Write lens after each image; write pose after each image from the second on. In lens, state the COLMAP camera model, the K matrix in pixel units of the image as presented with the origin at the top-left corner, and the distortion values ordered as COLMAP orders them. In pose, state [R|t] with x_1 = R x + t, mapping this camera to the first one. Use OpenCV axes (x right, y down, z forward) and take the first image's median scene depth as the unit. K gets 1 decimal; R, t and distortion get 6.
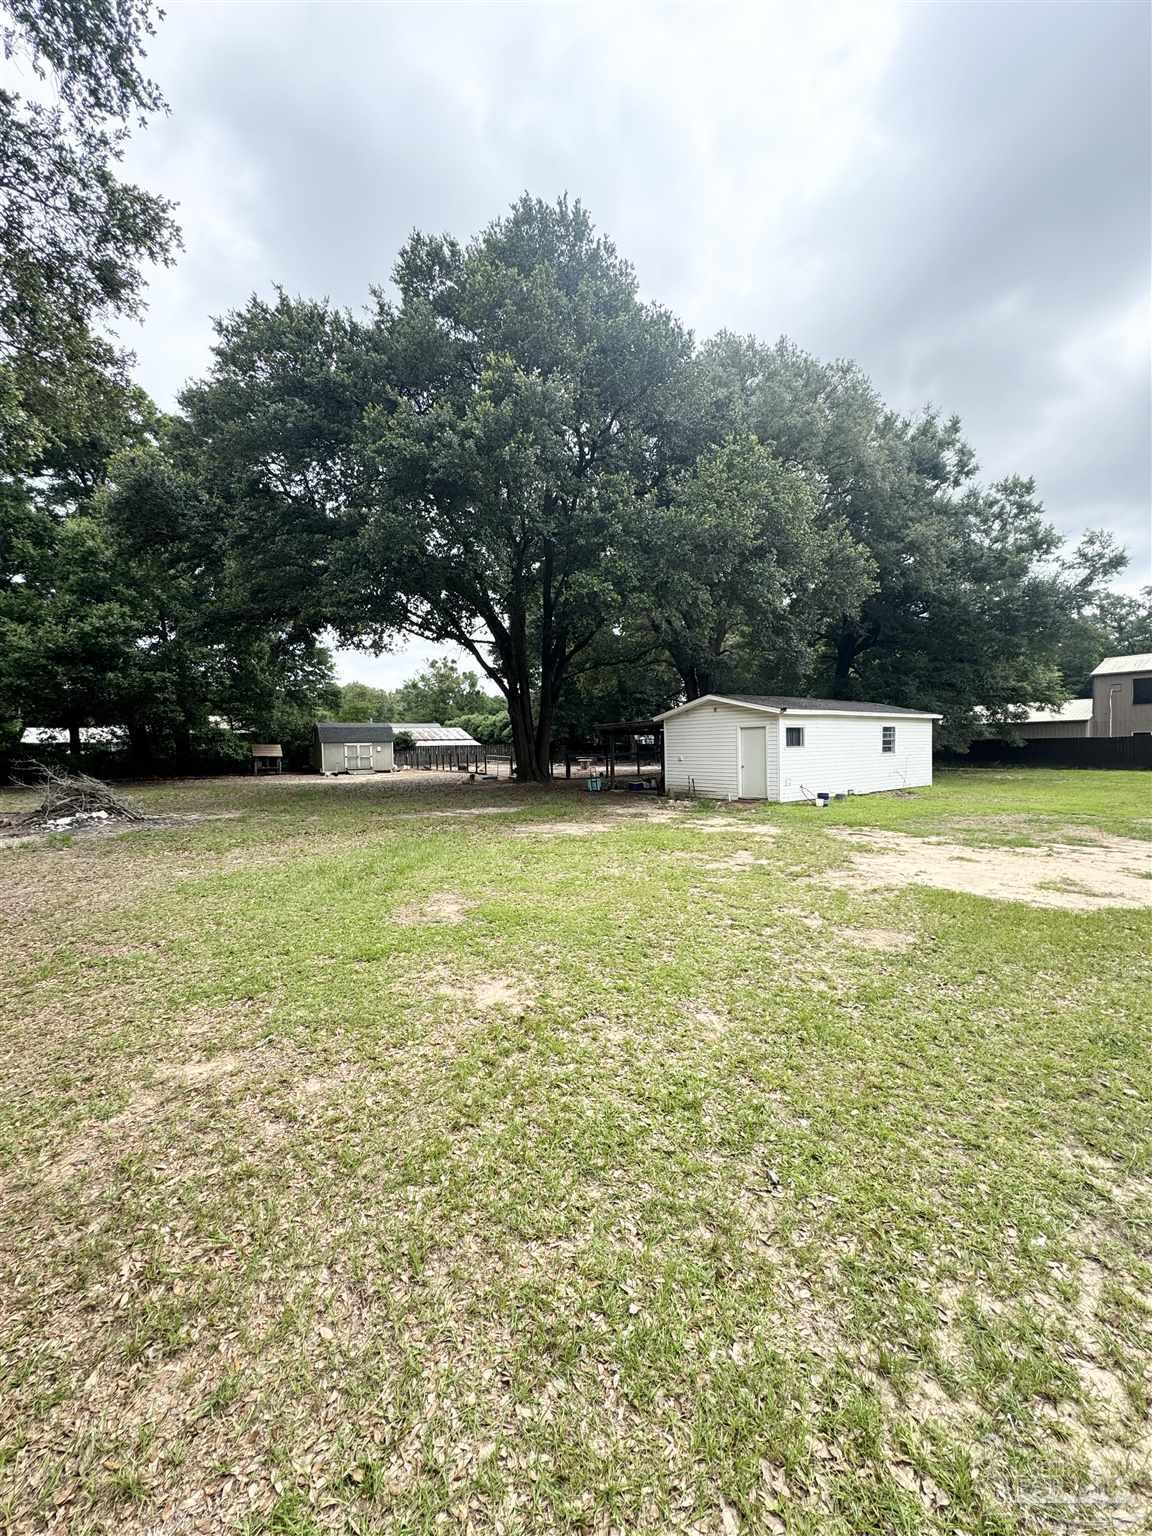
lens RADIAL K [[620.0, 0, 575.2], [0, 620.0, 763.3], [0, 0, 1]] dist [-0.015814, -0.000152]
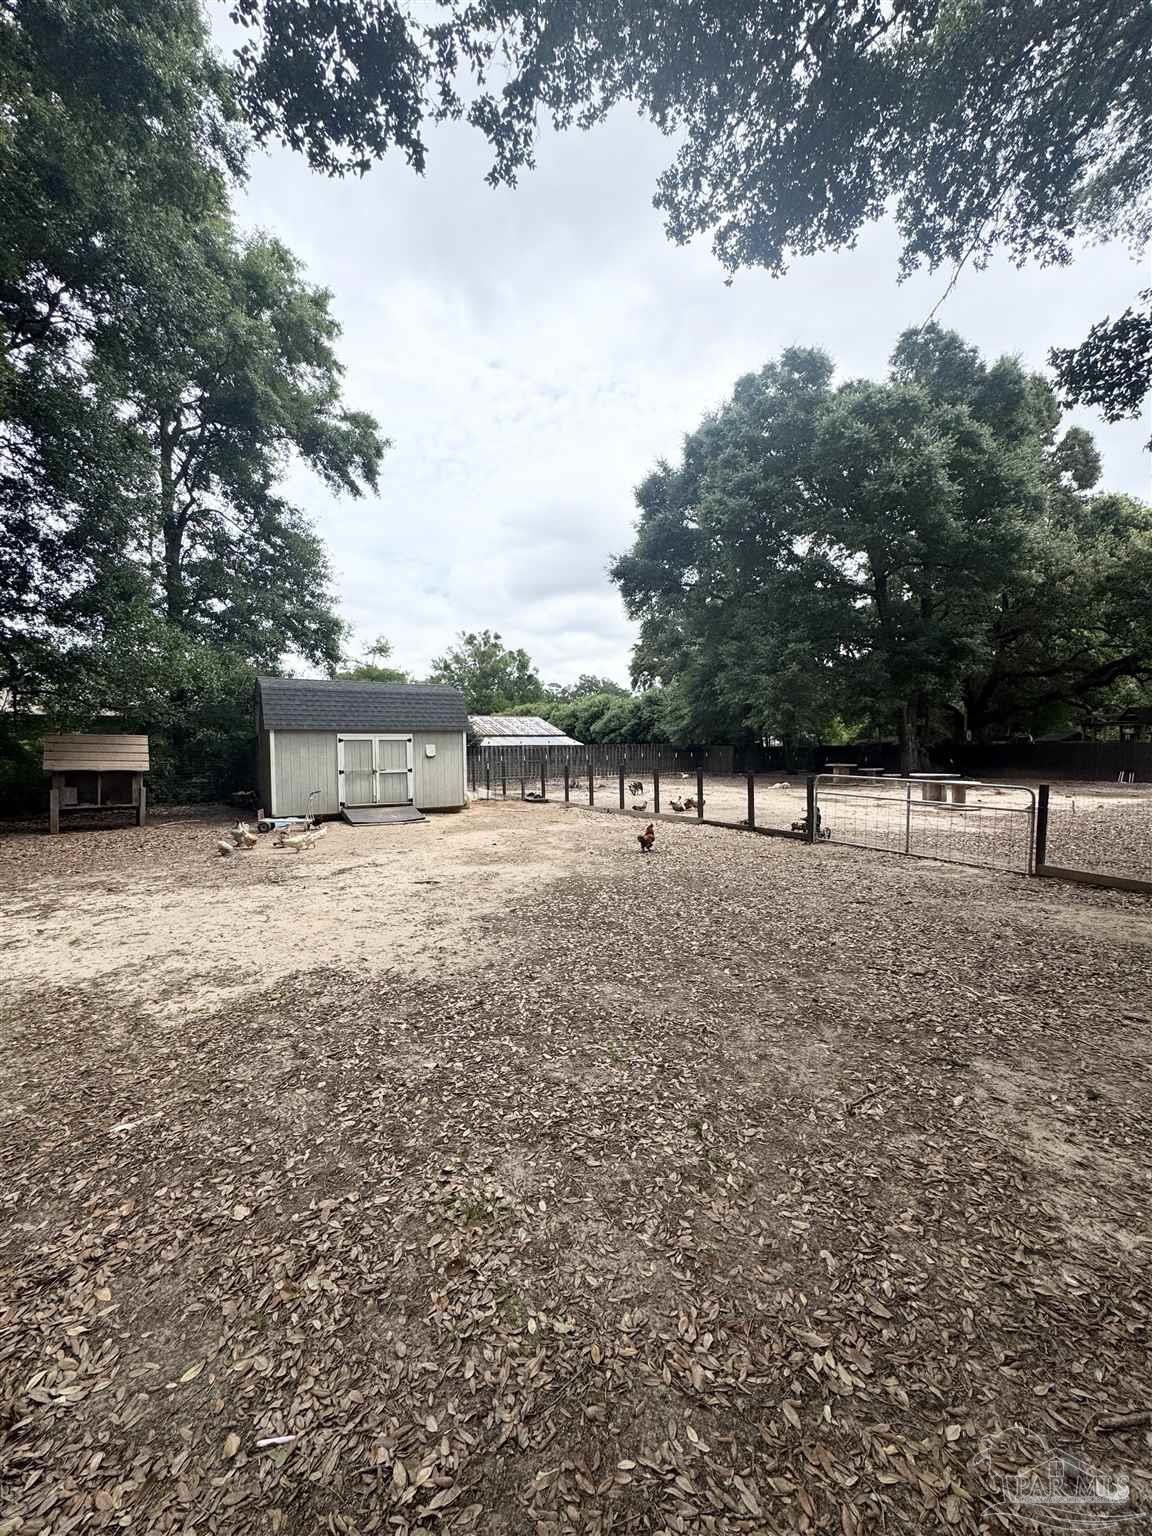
lens RADIAL K [[620.0, 0, 576.8], [0, 620.0, 768.7], [0, 0, 1]] dist [-0.015814, -0.000152]
pose [[0.999830, 0.007719, -0.016731, -0.088058], [-0.007658, 0.999964, 0.003740, -0.005713], [0.016760, -0.003611, 0.999853, 0.248903]]
